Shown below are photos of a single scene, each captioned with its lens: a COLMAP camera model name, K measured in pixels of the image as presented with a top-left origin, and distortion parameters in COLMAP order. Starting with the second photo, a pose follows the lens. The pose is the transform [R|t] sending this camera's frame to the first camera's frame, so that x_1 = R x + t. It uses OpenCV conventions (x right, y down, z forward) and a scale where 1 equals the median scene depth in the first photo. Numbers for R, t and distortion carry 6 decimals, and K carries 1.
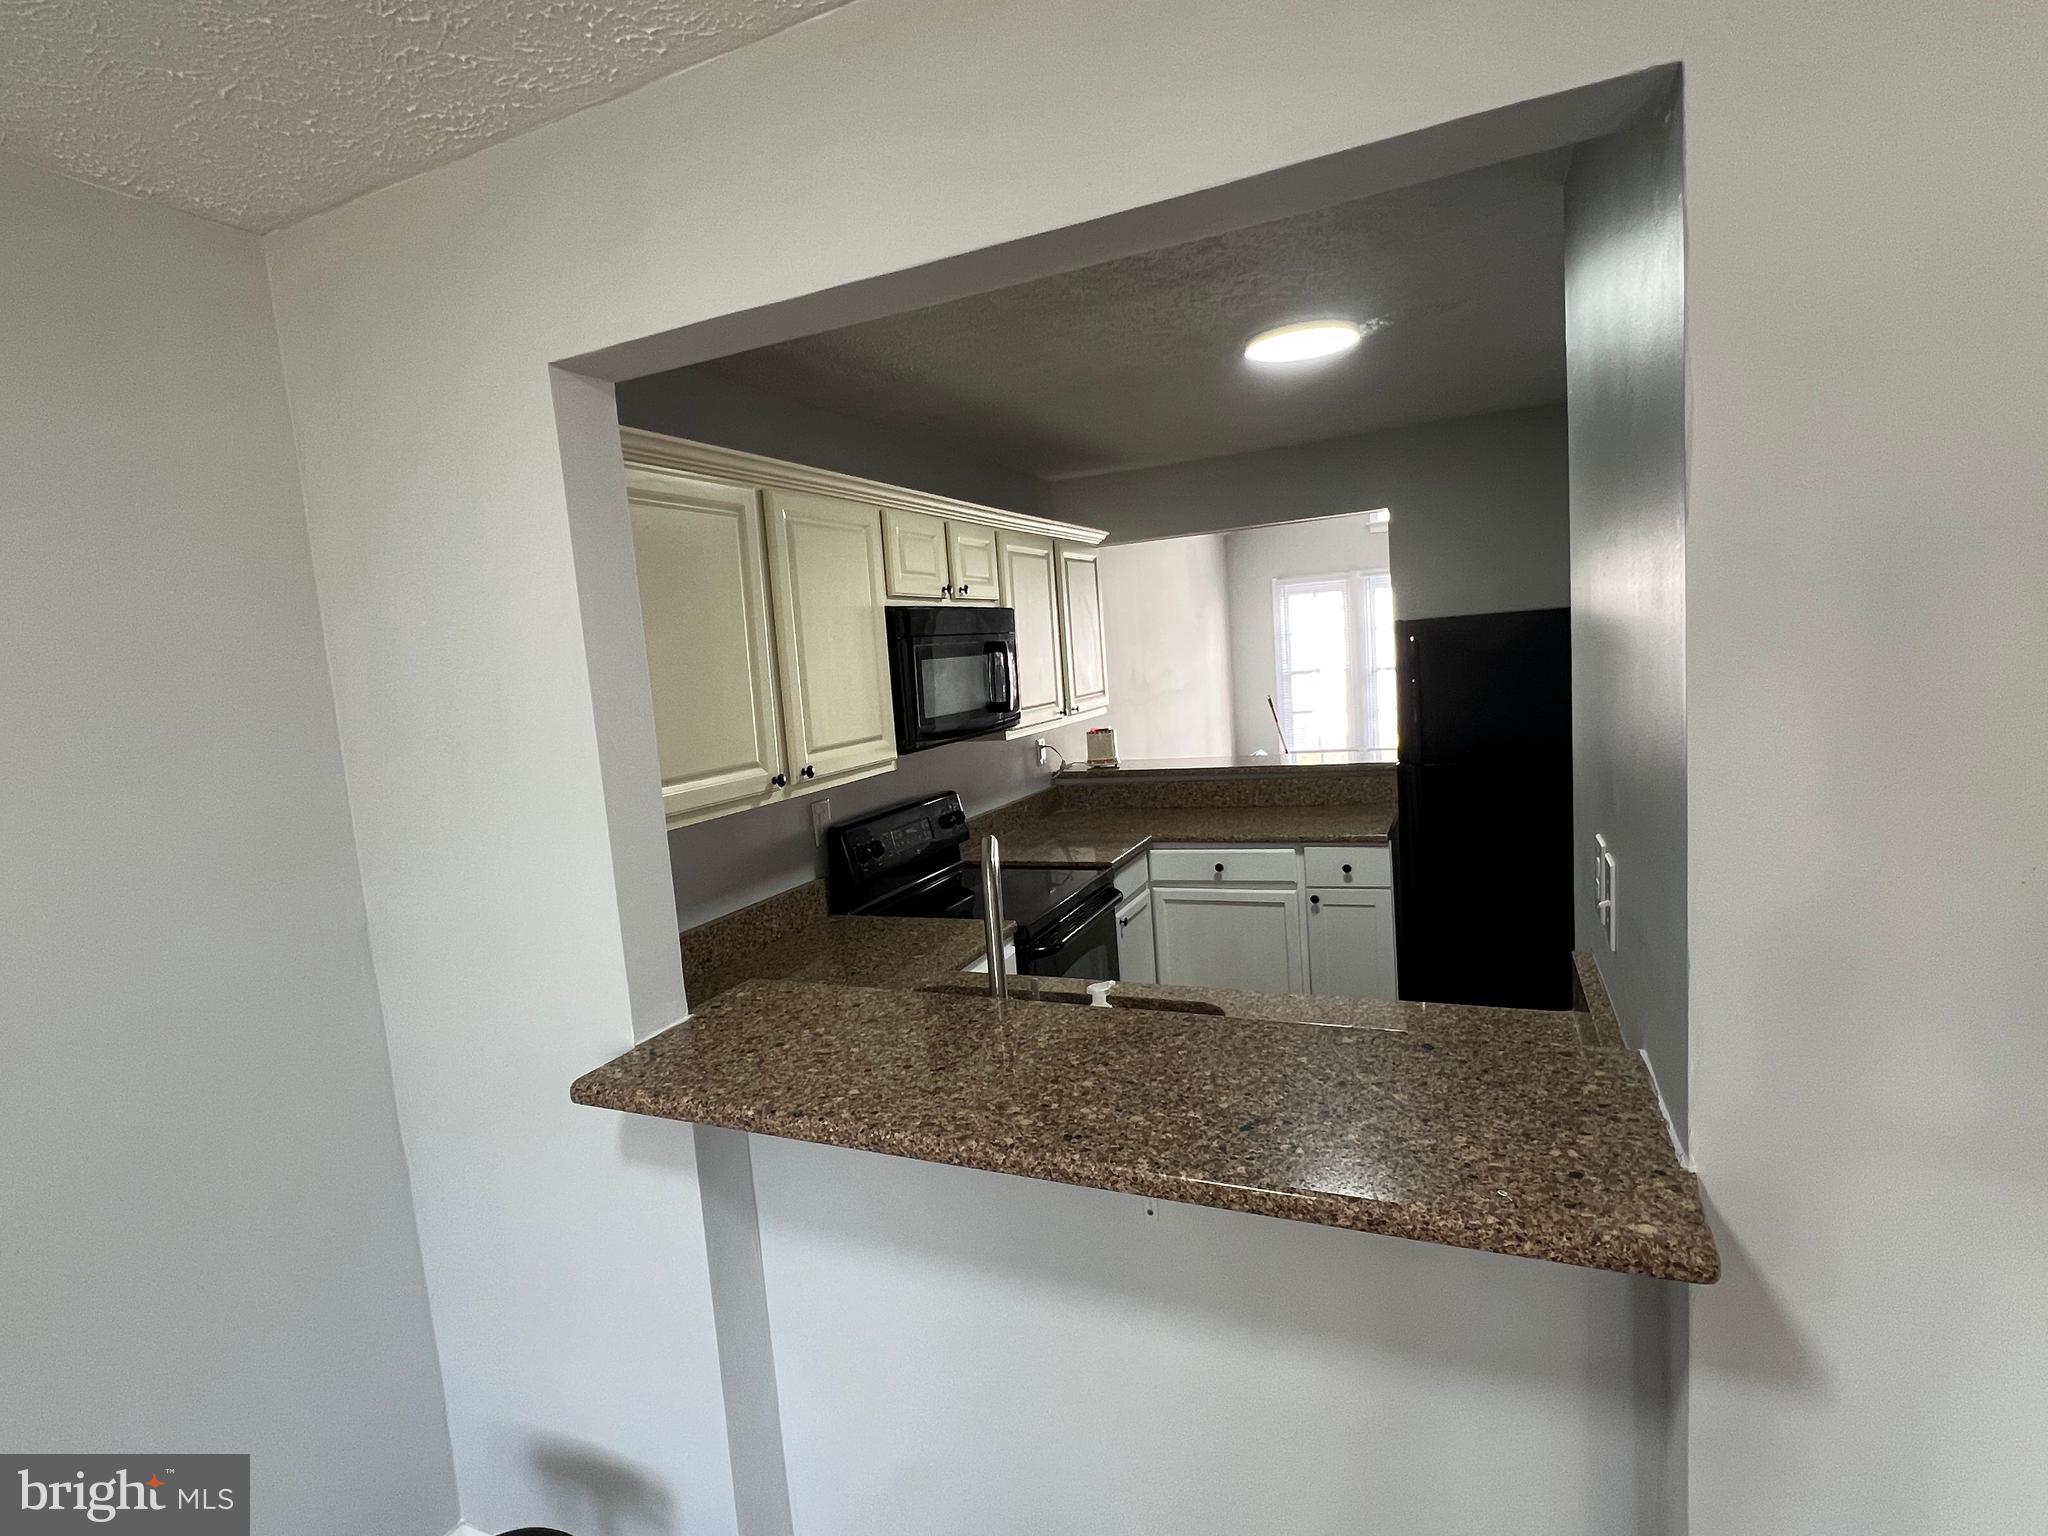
lens RADIAL K [[1032.0, 0, 1020.0], [0, 1032.0, 770.1], [0, 0, 1]] dist [-0.002449, -0.000889]
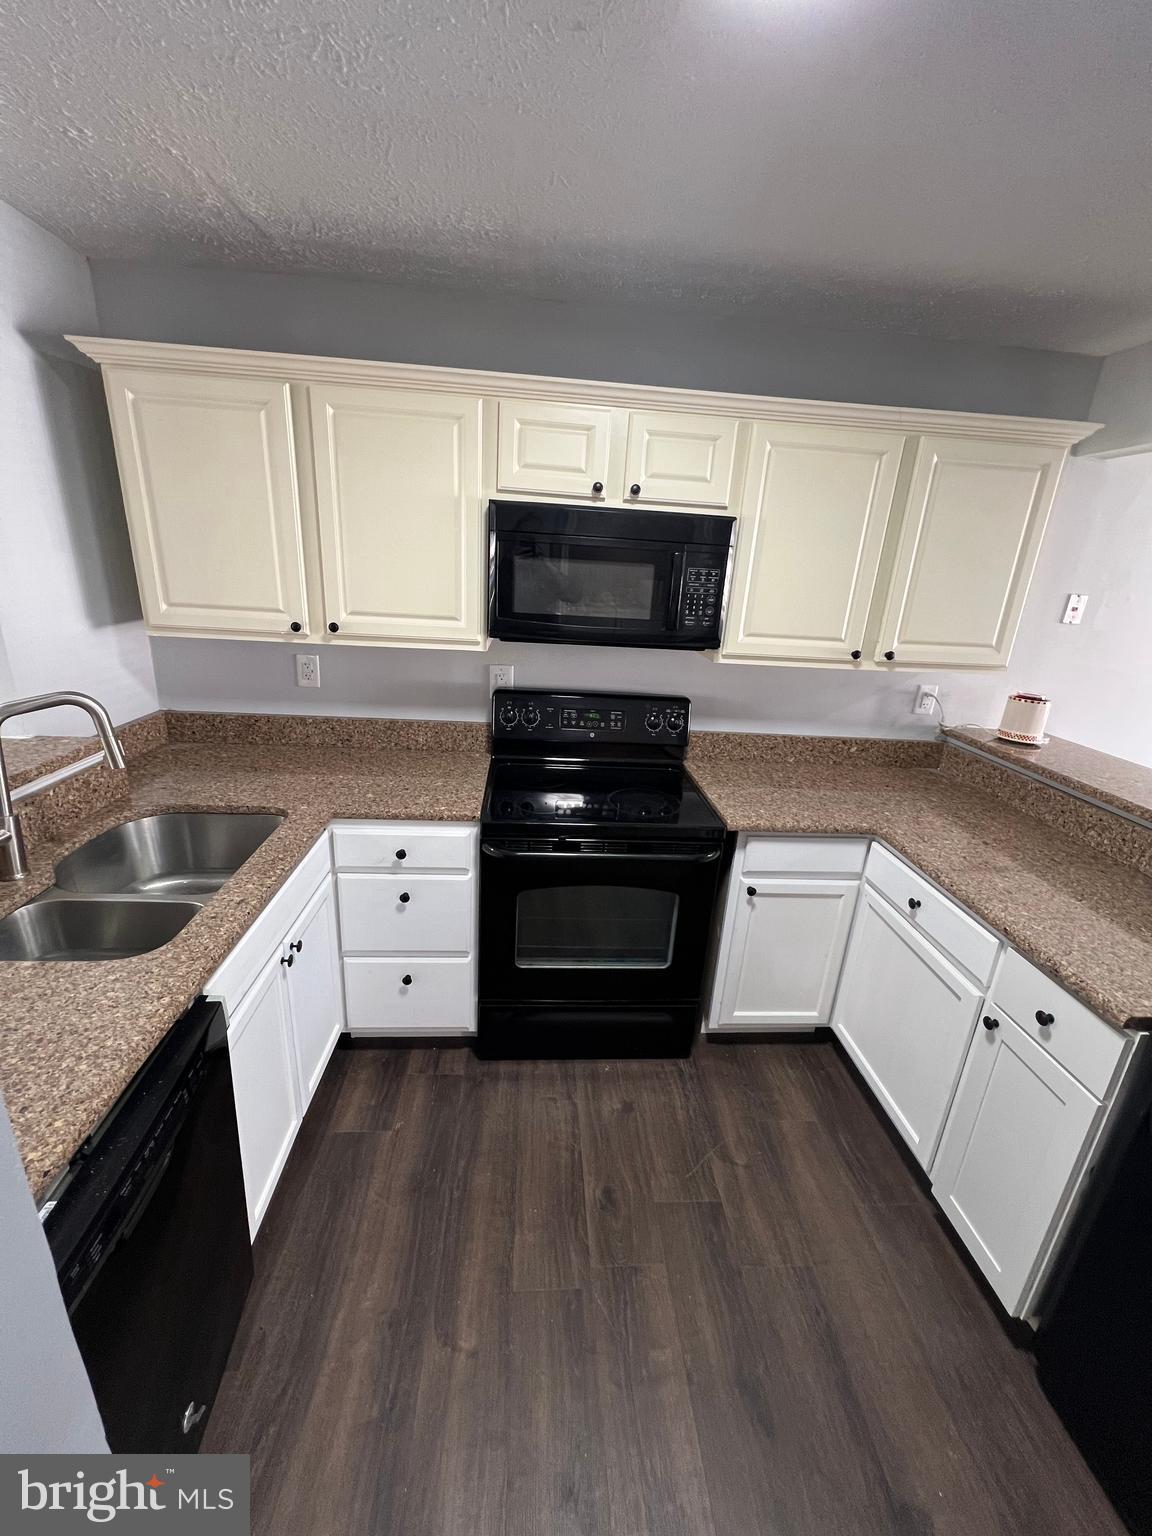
lens RADIAL K [[613.3, 0, 582.0], [0, 613.3, 765.6], [0, 0, 1]] dist [-0.002934, 0.000899]
pose [[0.465588, 0.376399, -0.800969, 0.526021], [-0.196307, 0.926426, 0.321246, -0.123076], [0.862955, 0.007667, 0.505223, 0.747040]]
